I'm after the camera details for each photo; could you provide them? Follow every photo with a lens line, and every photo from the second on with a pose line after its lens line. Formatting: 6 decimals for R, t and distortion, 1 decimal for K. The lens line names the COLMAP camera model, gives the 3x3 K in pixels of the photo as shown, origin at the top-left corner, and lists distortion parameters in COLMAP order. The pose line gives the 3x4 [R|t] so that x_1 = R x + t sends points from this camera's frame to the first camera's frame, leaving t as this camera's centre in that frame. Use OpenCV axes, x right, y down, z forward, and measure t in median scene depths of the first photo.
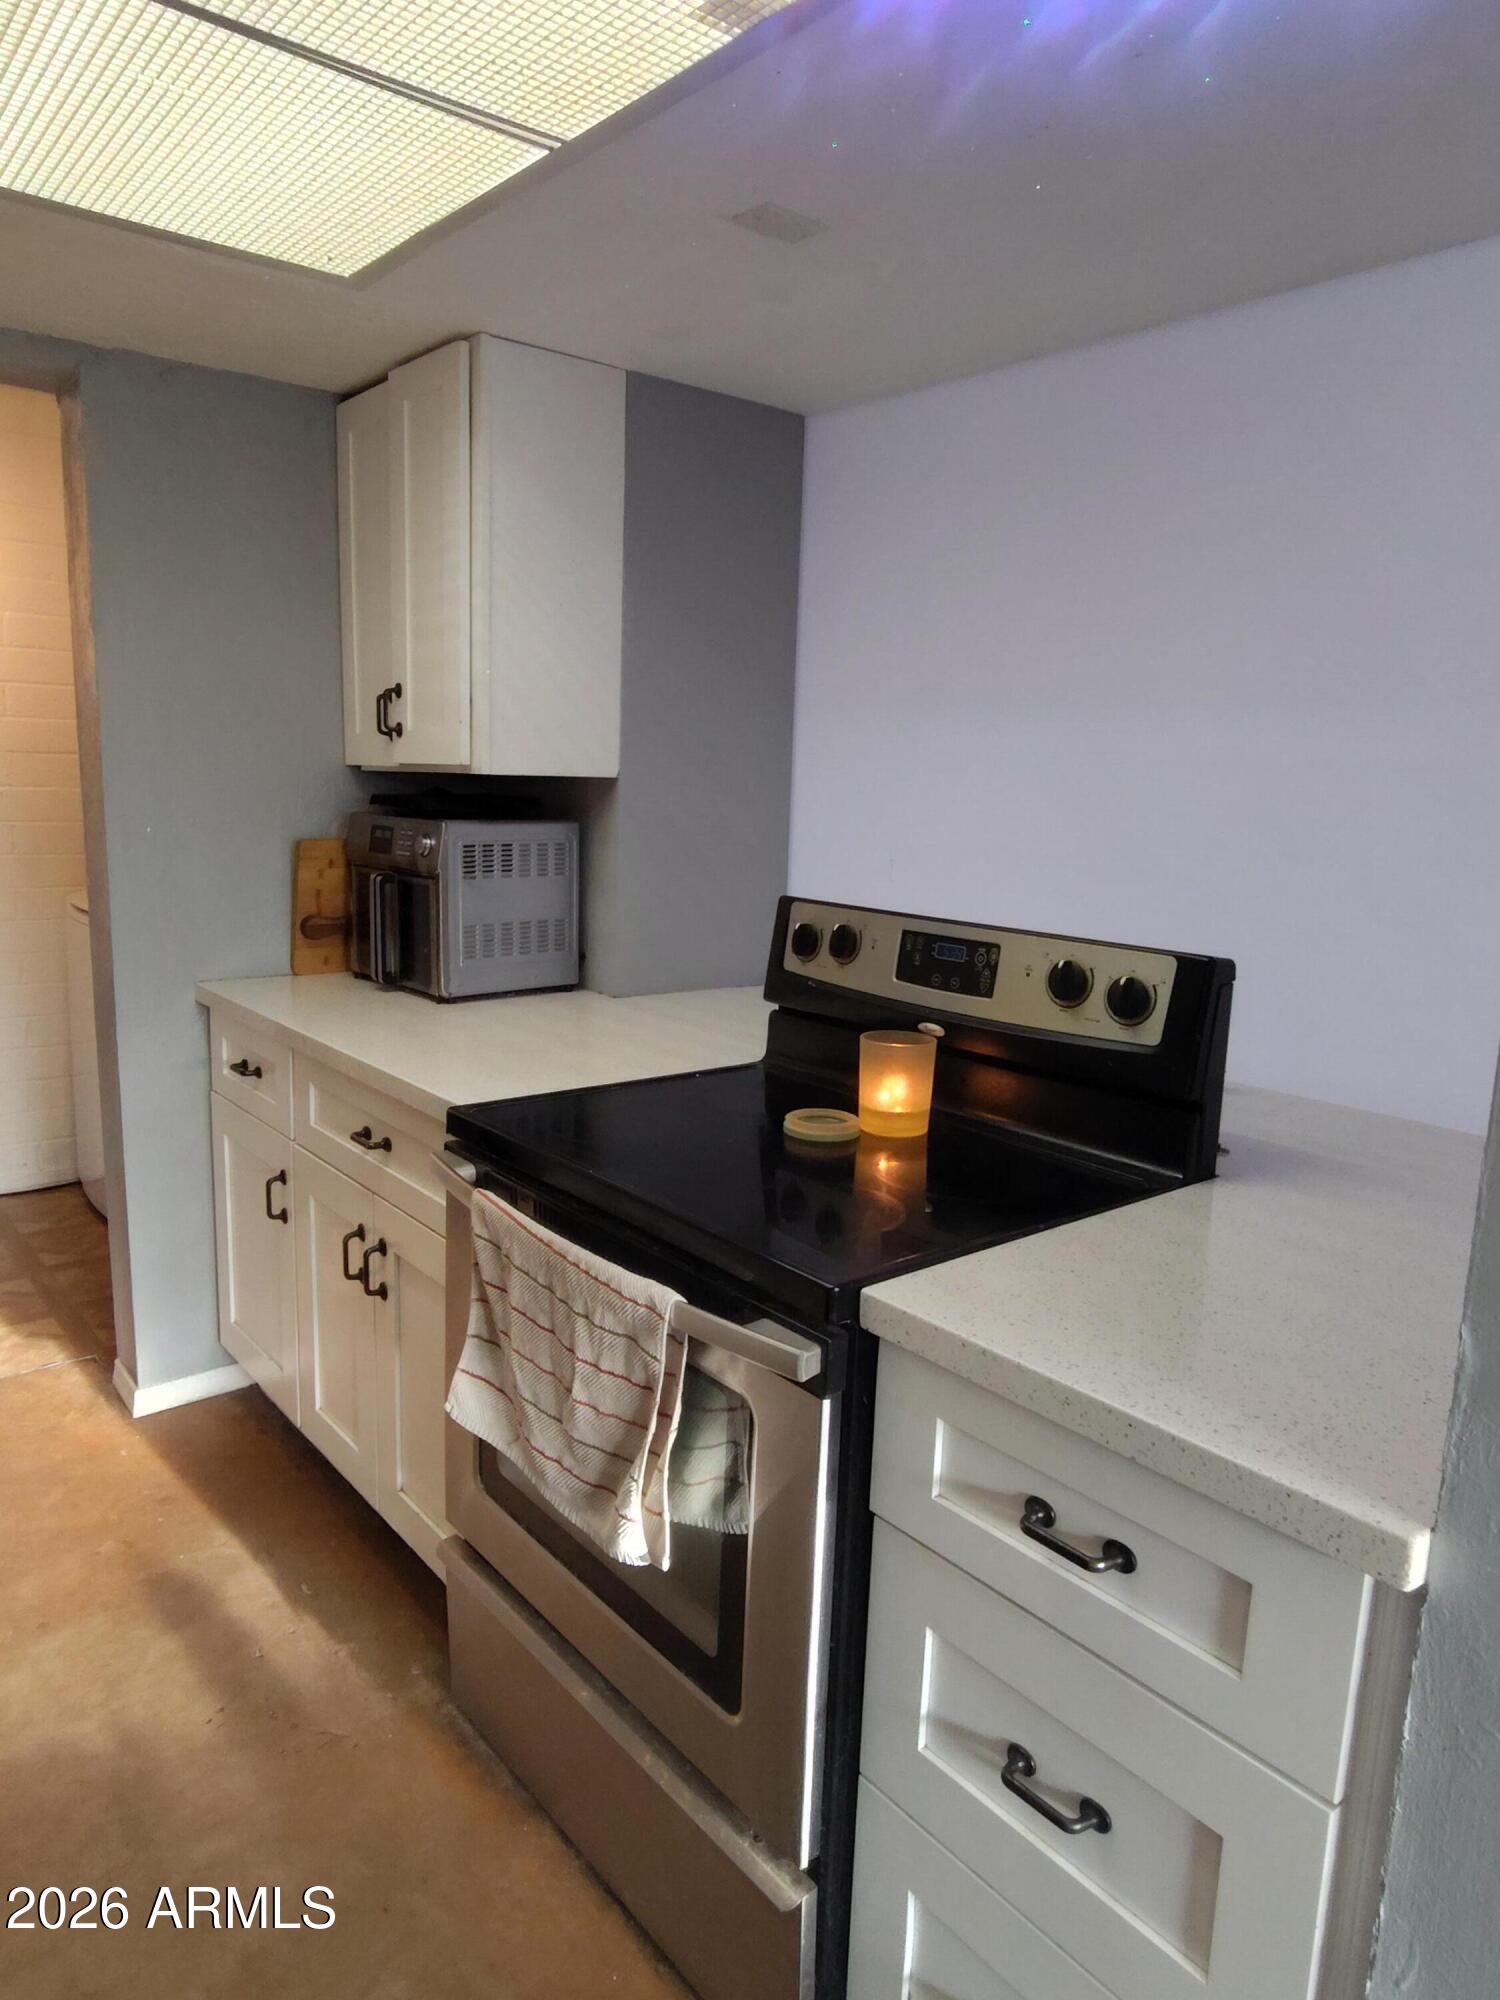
lens RADIAL K [[1292.9, 0, 750.0], [0, 1292.9, 1000.0], [0, 0, 1]] dist [-0.002855, -0.003218]
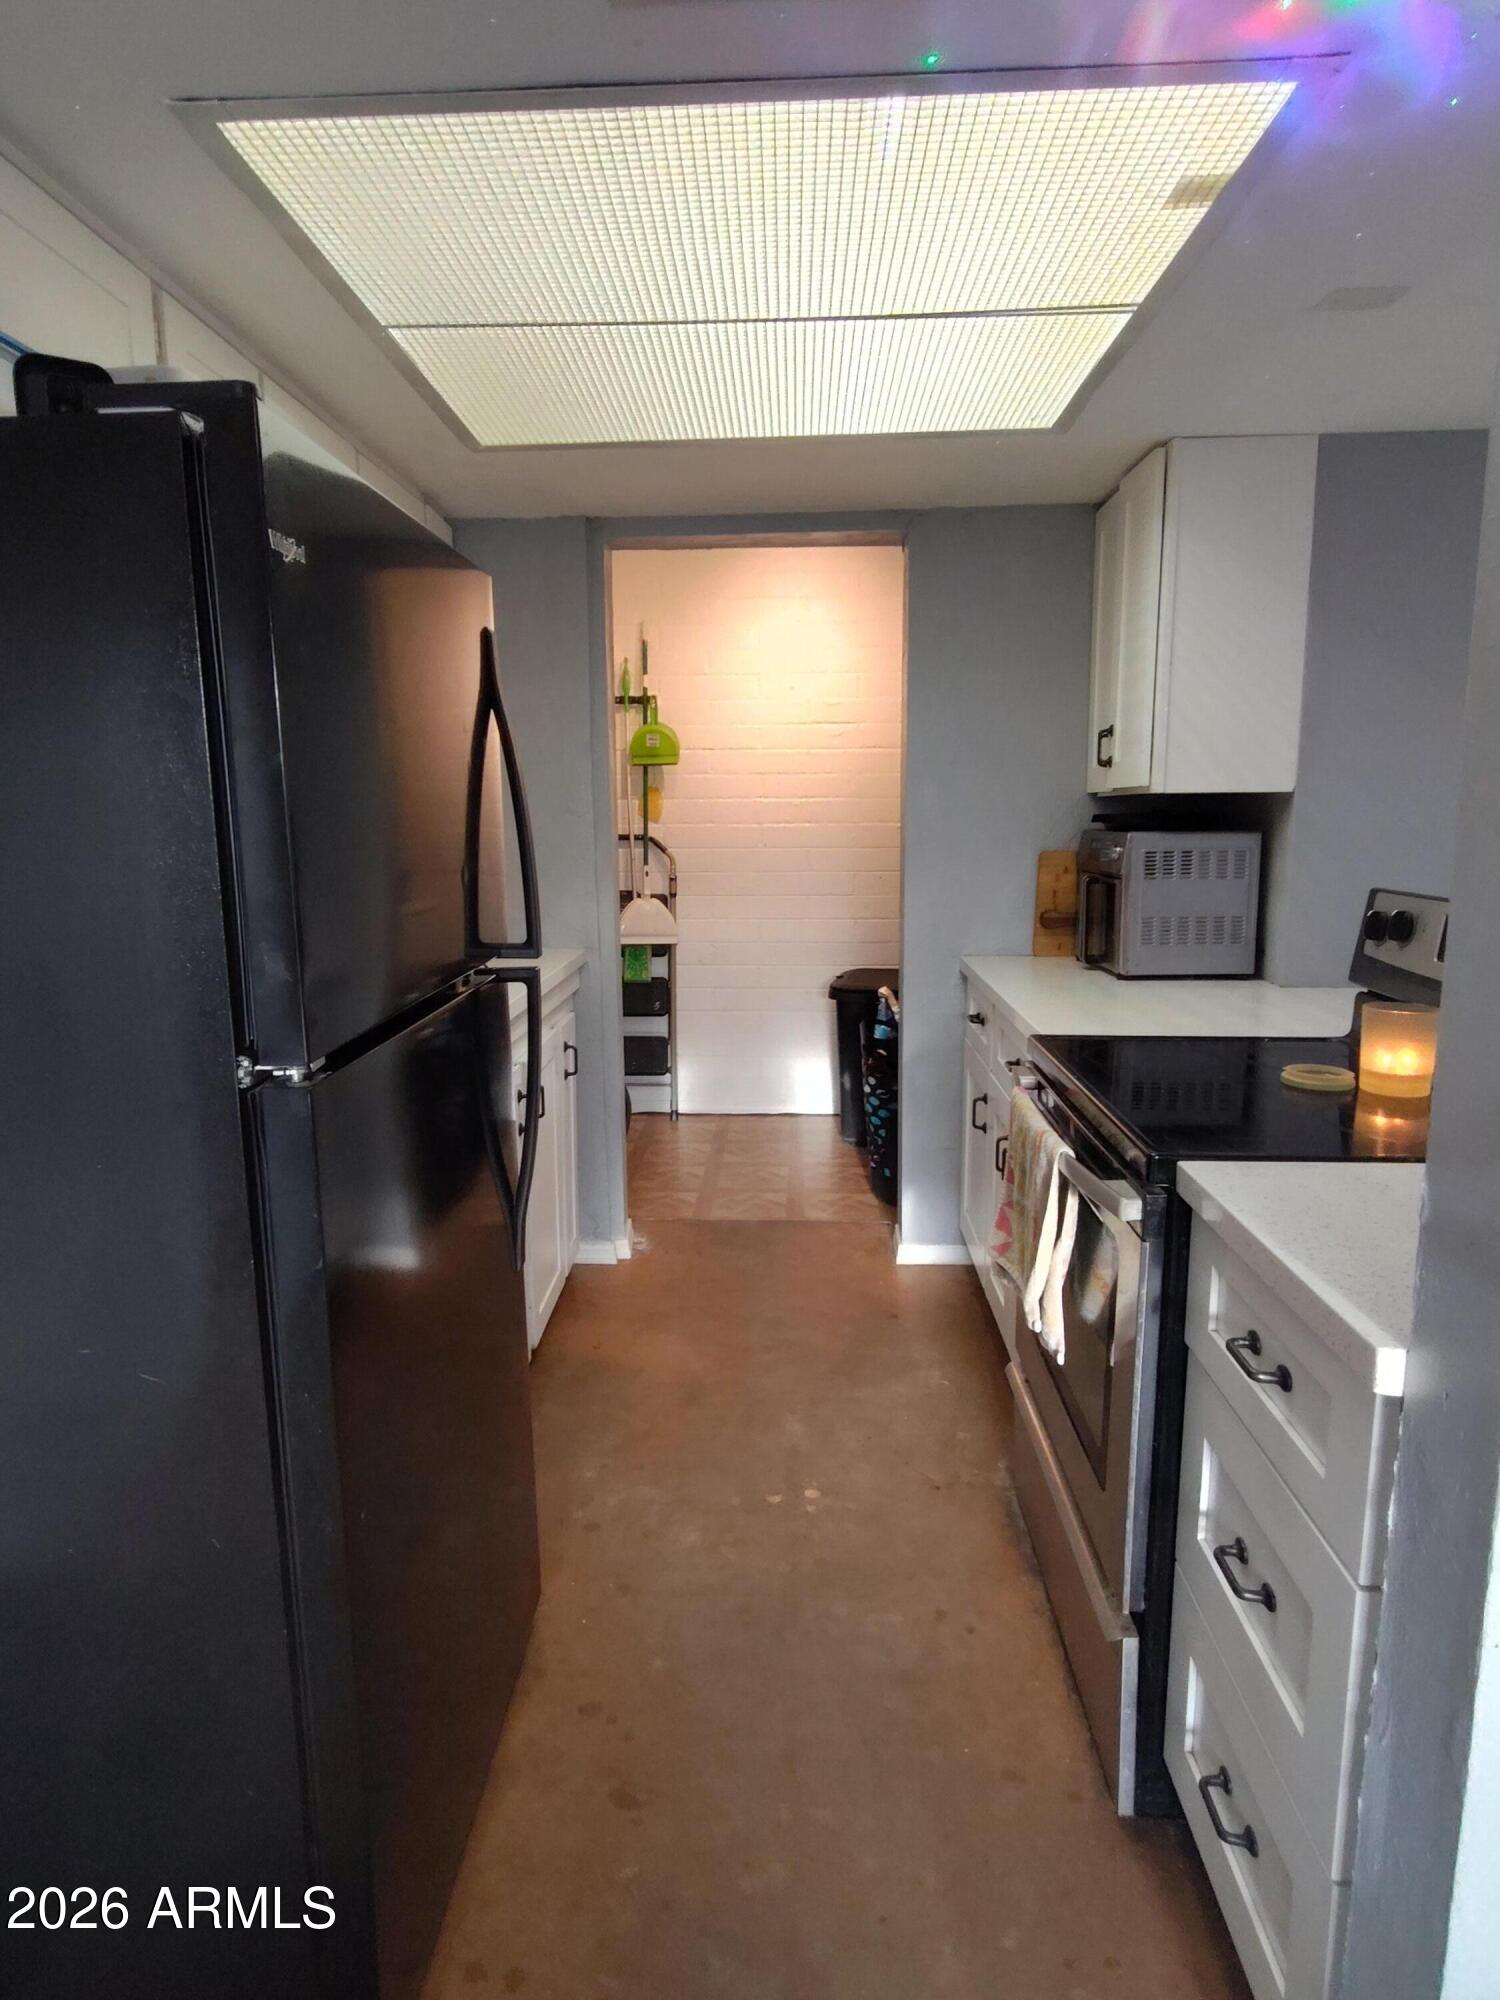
lens RADIAL K [[1174.1, 0, 750.0], [0, 1174.1, 1000.0], [0, 0, 1]] dist [-0.018745, -0.001770]
pose [[0.743968, 0.069219, -0.664620, 0.248923], [-0.083121, 0.996482, 0.010737, 0.040077], [0.663025, 0.047256, 0.747104, -0.074725]]
